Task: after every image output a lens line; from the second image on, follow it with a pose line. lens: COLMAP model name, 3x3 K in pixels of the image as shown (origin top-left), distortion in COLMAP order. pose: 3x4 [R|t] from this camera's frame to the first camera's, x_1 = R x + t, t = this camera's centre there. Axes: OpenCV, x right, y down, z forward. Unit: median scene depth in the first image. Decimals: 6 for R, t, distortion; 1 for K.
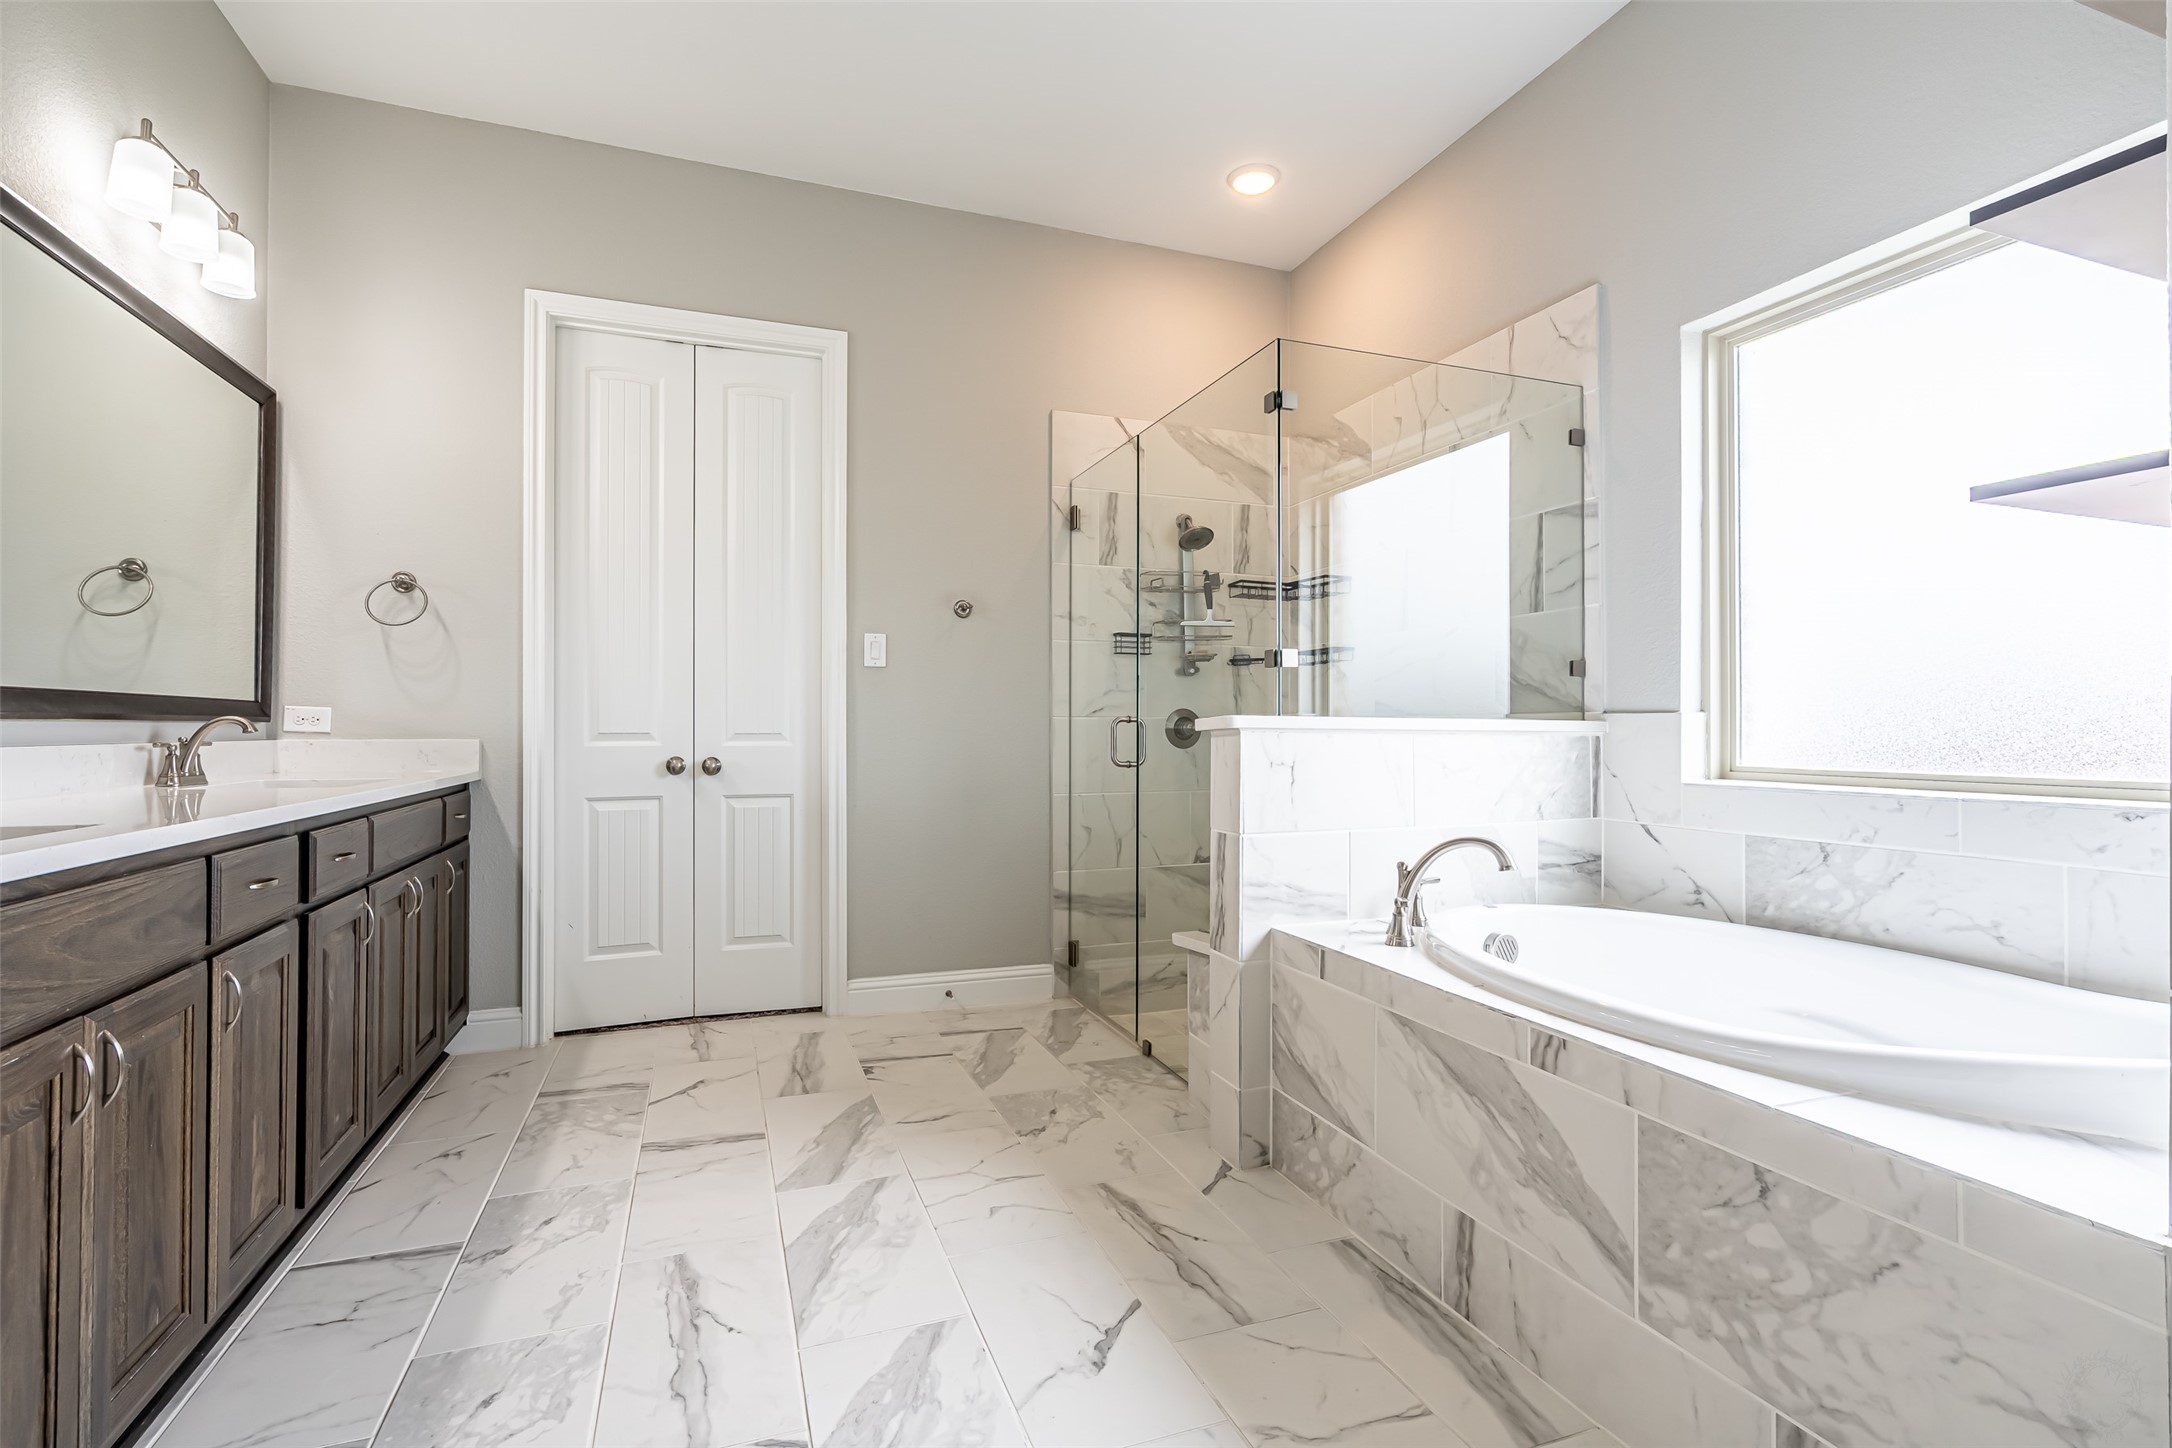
lens RADIAL K [[996.3, 0, 1072.7], [0, 996.3, 720.3], [0, 0, 1]] dist [-0.000002, 0.000287]
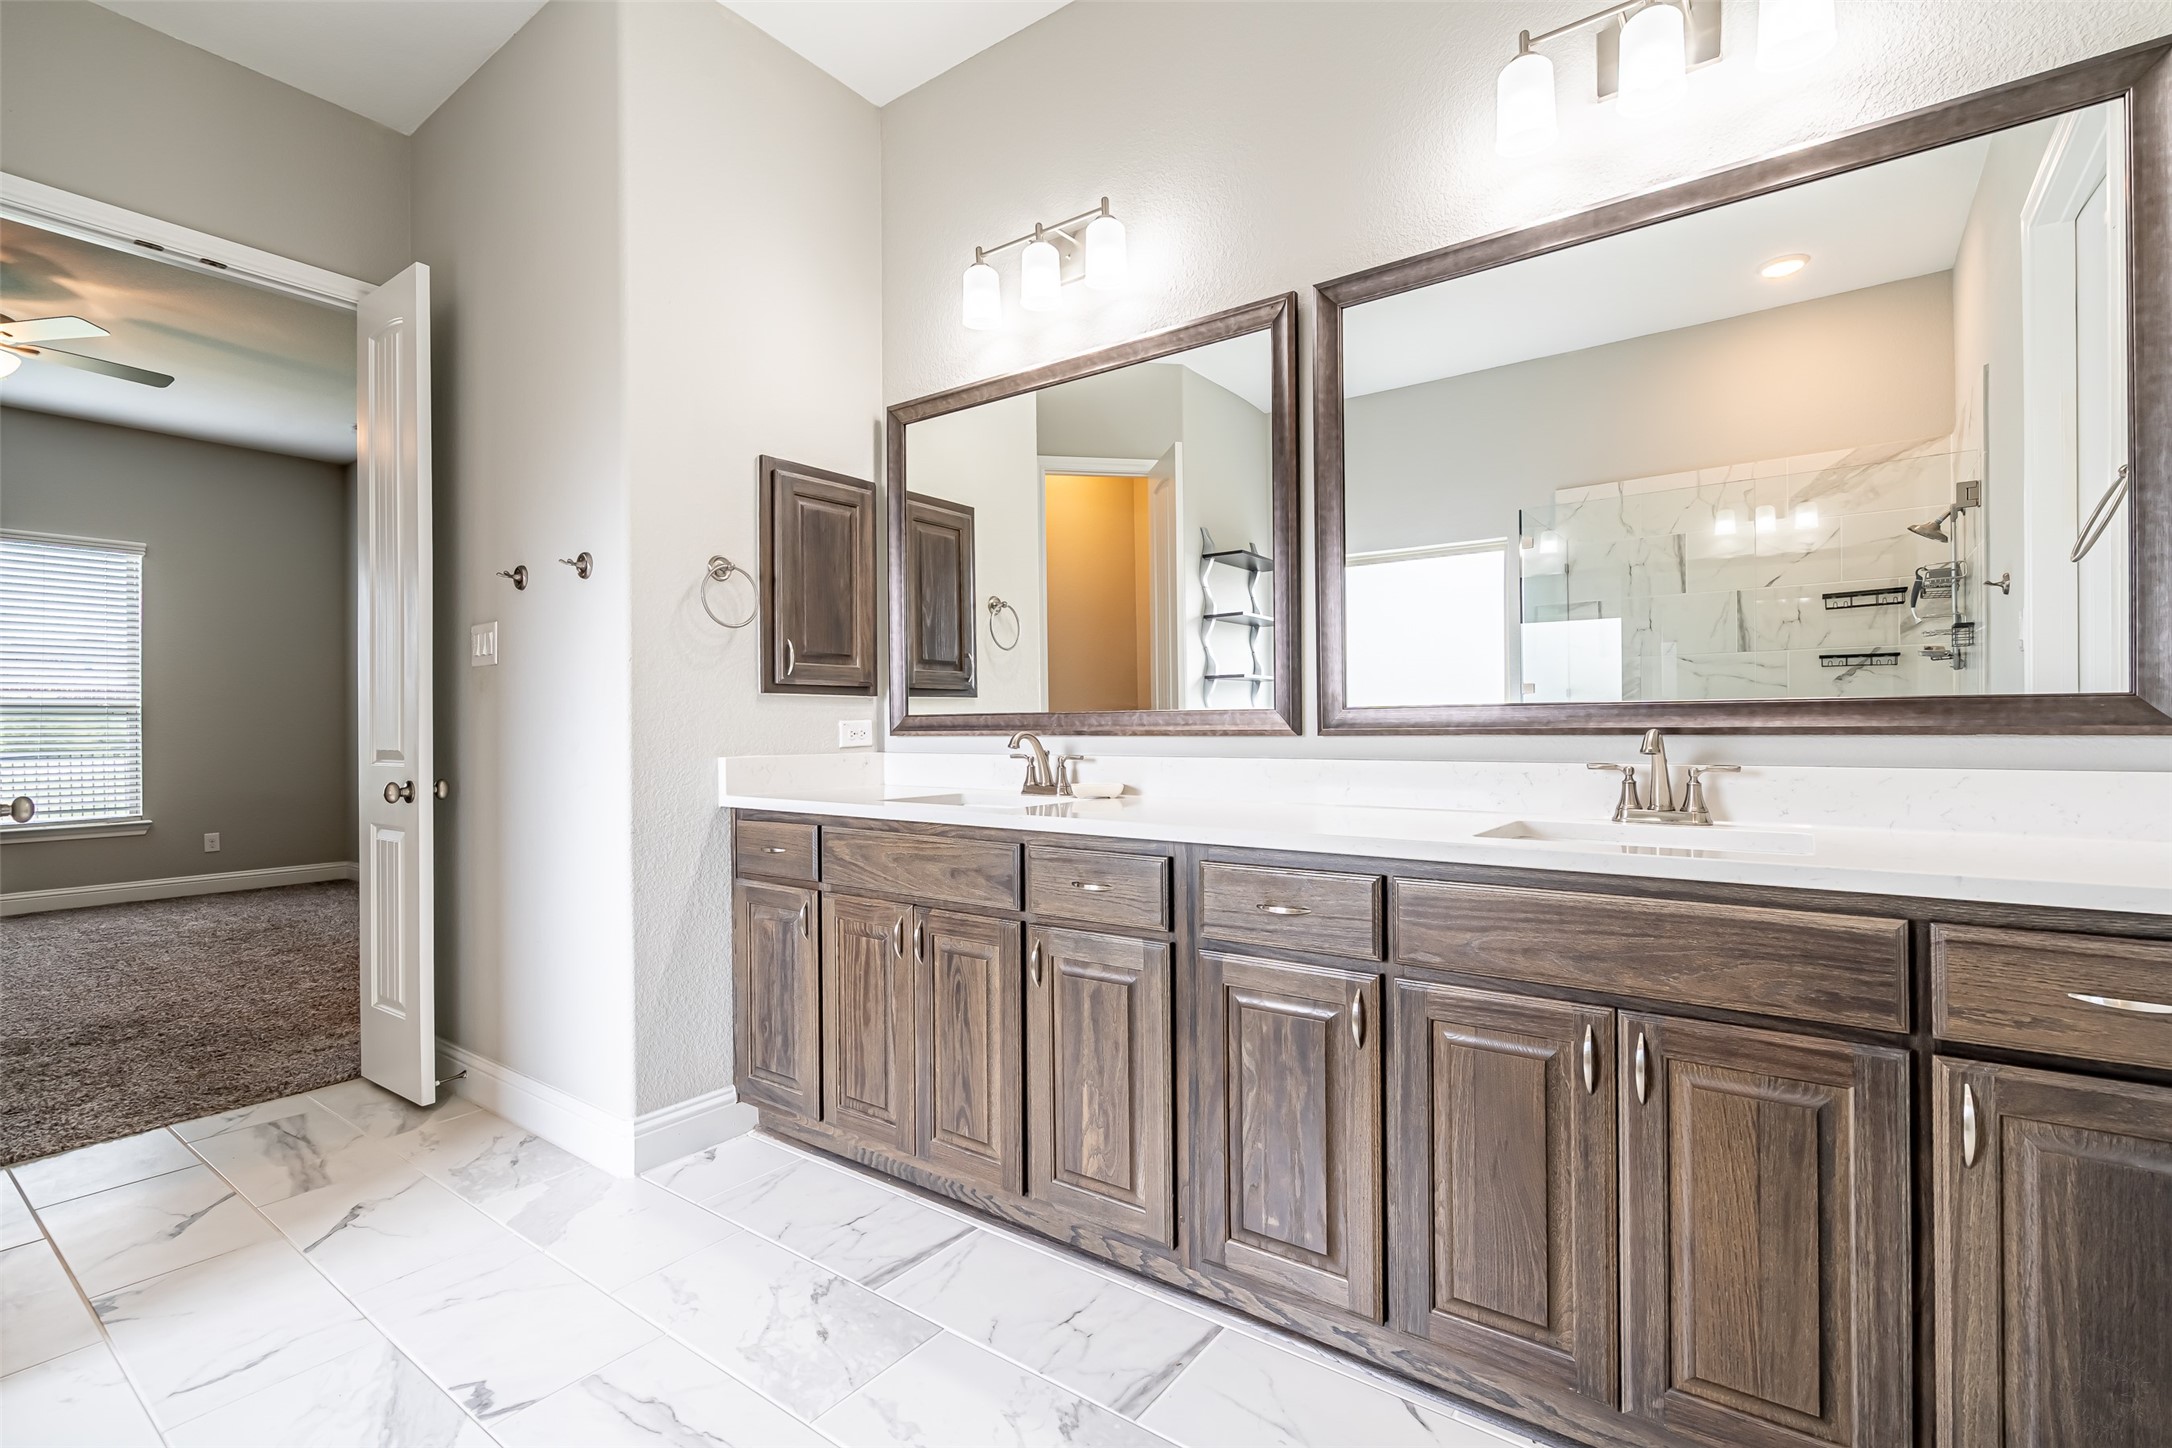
lens RADIAL K [[986.3, 0, 1088.8], [0, 986.3, 727.5], [0, 0, 1]] dist [-0.002759, -0.000080]
pose [[-0.829547, 0.005253, -0.558412, -0.100210], [0.010928, 0.999917, -0.006828, -0.003919], [0.558329, -0.011766, -0.829536, 1.025401]]
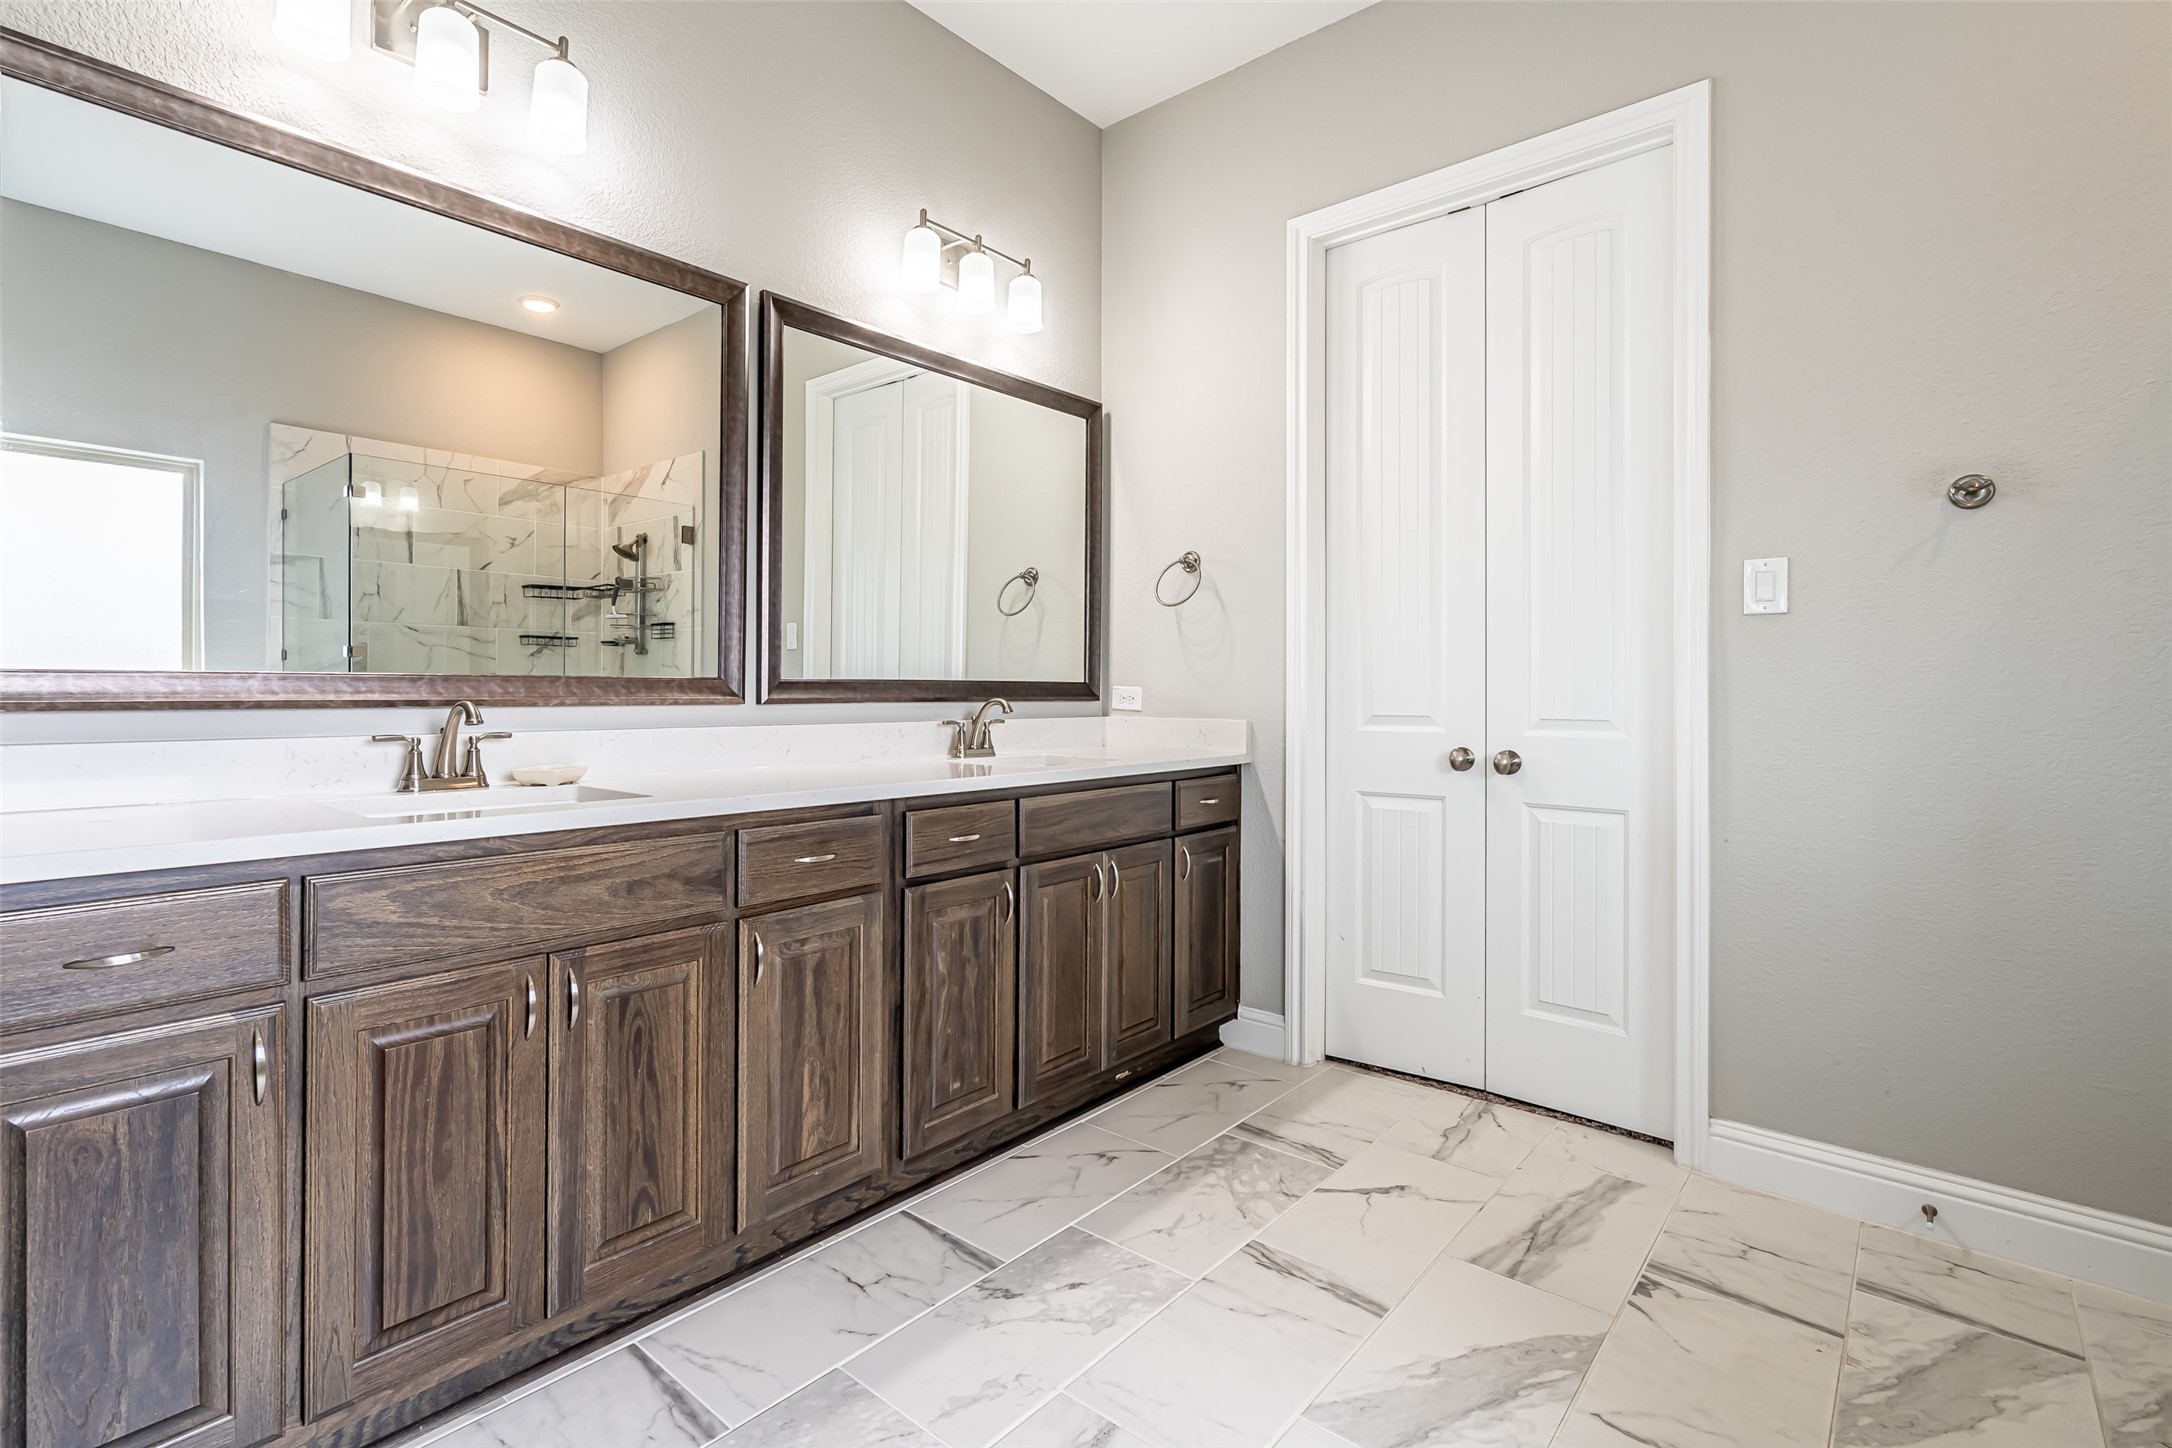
lens RADIAL K [[1017.3, 0, 1000.0], [0, 1017.3, 691.9], [0, 0, 1]] dist [-0.002173, 0.000161]
pose [[0.462153, 0.001595, -0.886799, 0.150528], [0.004355, 0.999982, 0.004067, -0.012457], [0.886790, -0.005741, 0.462137, 0.352090]]
